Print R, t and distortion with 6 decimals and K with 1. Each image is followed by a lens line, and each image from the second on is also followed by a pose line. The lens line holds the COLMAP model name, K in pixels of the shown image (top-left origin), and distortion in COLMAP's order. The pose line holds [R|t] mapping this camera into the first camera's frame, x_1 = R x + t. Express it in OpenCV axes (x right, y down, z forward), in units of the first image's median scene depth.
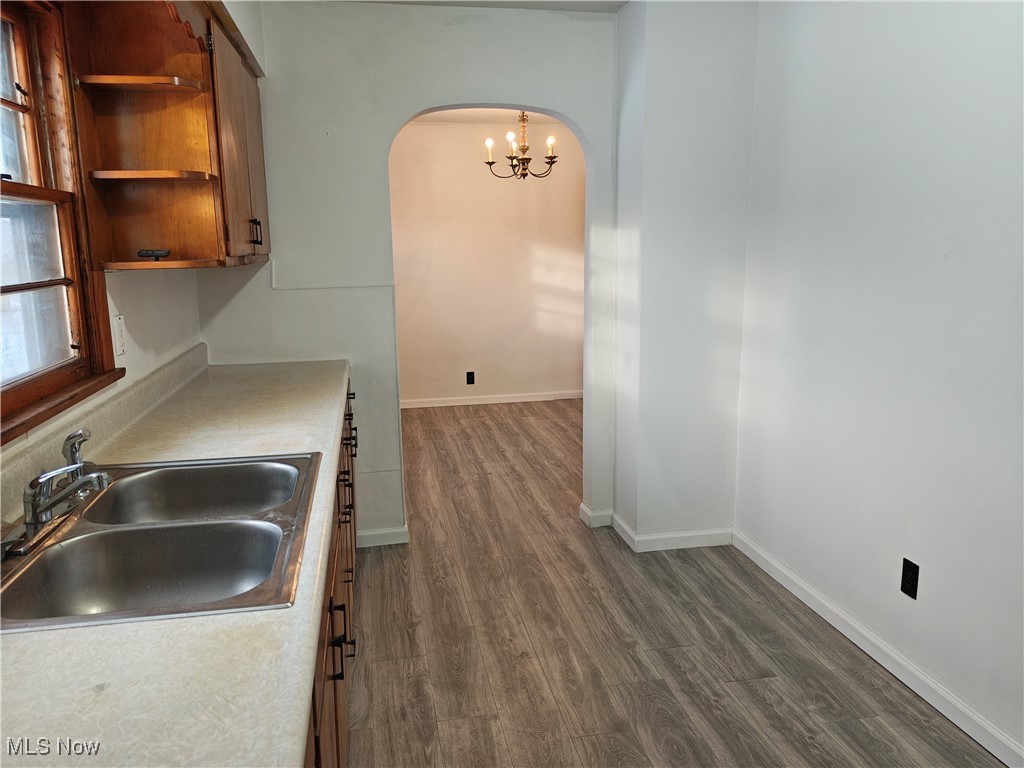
lens RADIAL K [[741.4, 0, 508.8], [0, 741.4, 380.1], [0, 0, 1]] dist [0.070635, -0.105384]
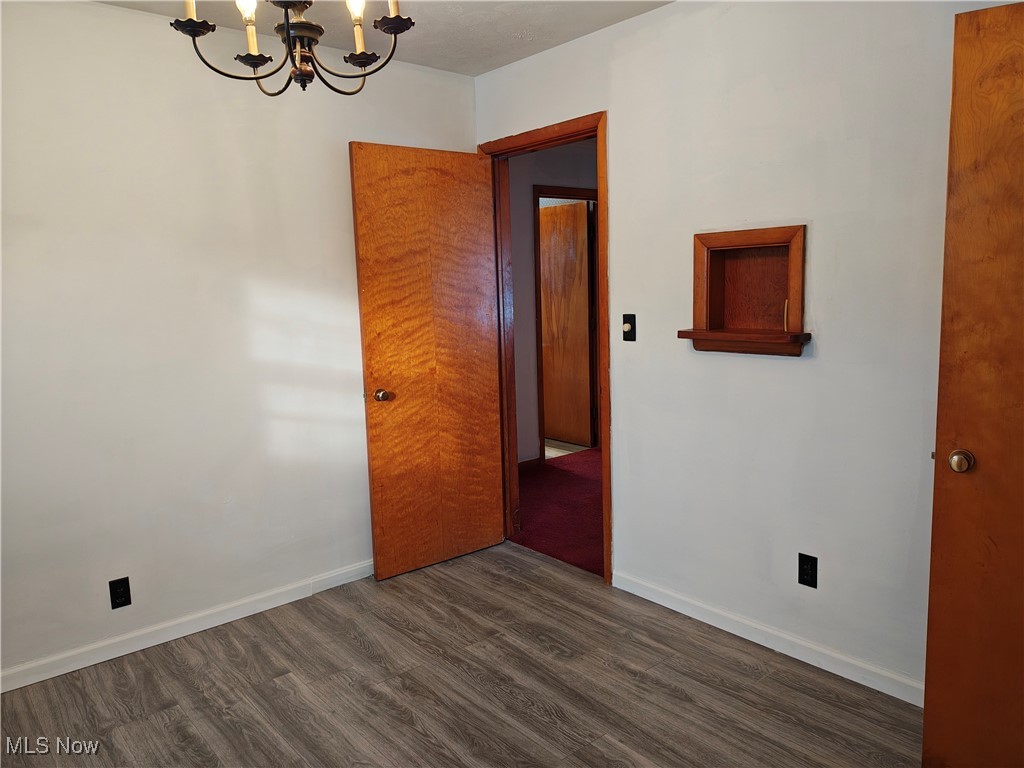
lens RADIAL K [[745.2, 0, 517.4], [0, 745.2, 372.5], [0, 0, 1]] dist [-0.005081, -0.006715]
pose [[0.868338, -0.073665, 0.490471, -0.077717], [0.107958, 0.993270, -0.041948, -0.125426], [-0.484081, 0.089375, 0.870447, 0.726938]]
